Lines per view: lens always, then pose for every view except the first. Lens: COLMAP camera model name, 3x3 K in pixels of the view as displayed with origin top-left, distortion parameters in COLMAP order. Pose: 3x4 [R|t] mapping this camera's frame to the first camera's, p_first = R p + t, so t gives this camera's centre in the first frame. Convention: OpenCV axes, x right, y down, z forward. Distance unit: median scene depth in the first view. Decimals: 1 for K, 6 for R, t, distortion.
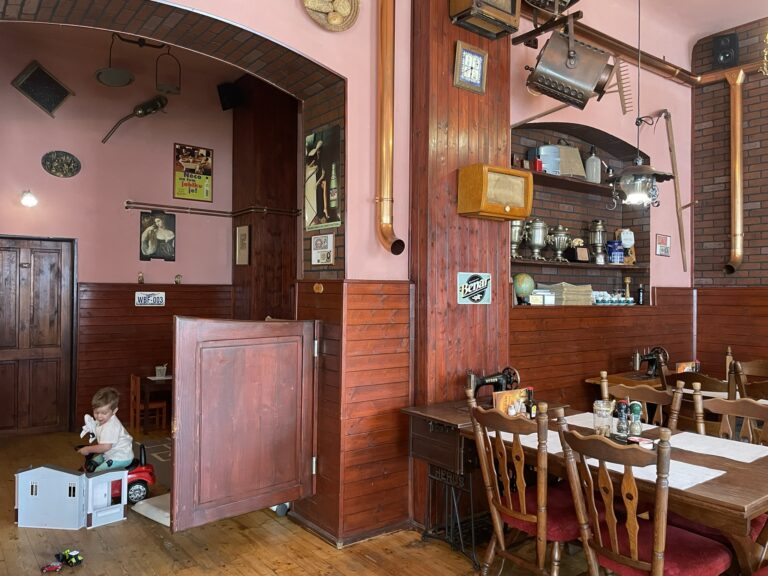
lens RADIAL K [[589.1, 0, 387.2], [0, 589.1, 284.7], [0, 0, 1]] dist [0.082861, -0.110195]
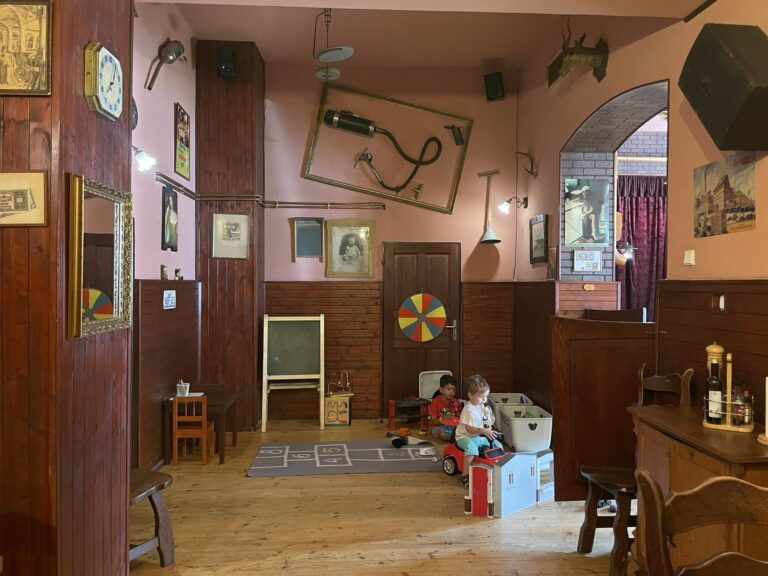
lens RADIAL K [[589.1, 0, 387.2], [0, 589.1, 284.7], [0, 0, 1]] dist [0.082861, -0.110195]
pose [[0.559891, -0.009205, 0.828515, -1.790363], [-0.003231, 0.999906, 0.013292, -0.020322], [-0.828560, -0.010119, 0.559809, 0.655032]]
